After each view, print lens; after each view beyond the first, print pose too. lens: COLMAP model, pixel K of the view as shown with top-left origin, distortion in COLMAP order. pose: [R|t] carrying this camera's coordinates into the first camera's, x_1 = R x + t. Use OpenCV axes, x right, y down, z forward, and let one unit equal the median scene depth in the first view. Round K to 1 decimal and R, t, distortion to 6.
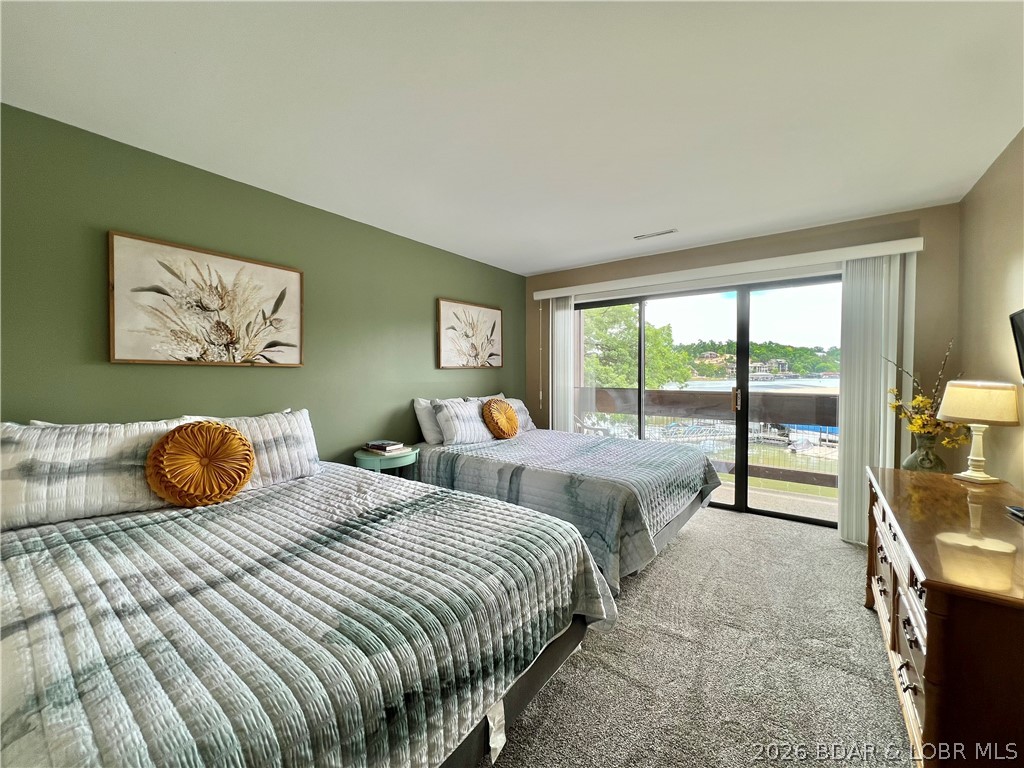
lens RADIAL K [[408.7, 0, 510.1], [0, 408.7, 384.7], [0, 0, 1]] dist [-0.000785, -0.000164]
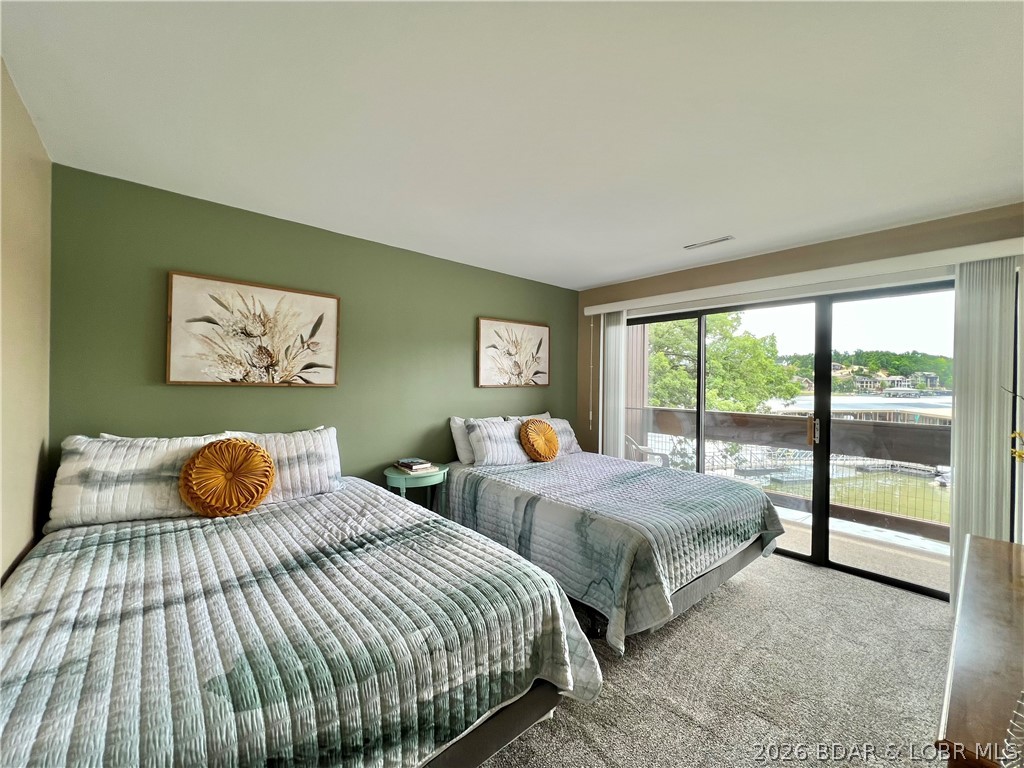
lens RADIAL K [[408.7, 0, 509.9], [0, 408.7, 384.7], [0, 0, 1]] dist [-0.000785, -0.000164]
pose [[0.977300, 0.017273, -0.211155, 0.182303], [-0.022265, 0.999525, -0.021286, -0.041732], [0.210688, 0.025504, 0.977221, 0.062478]]
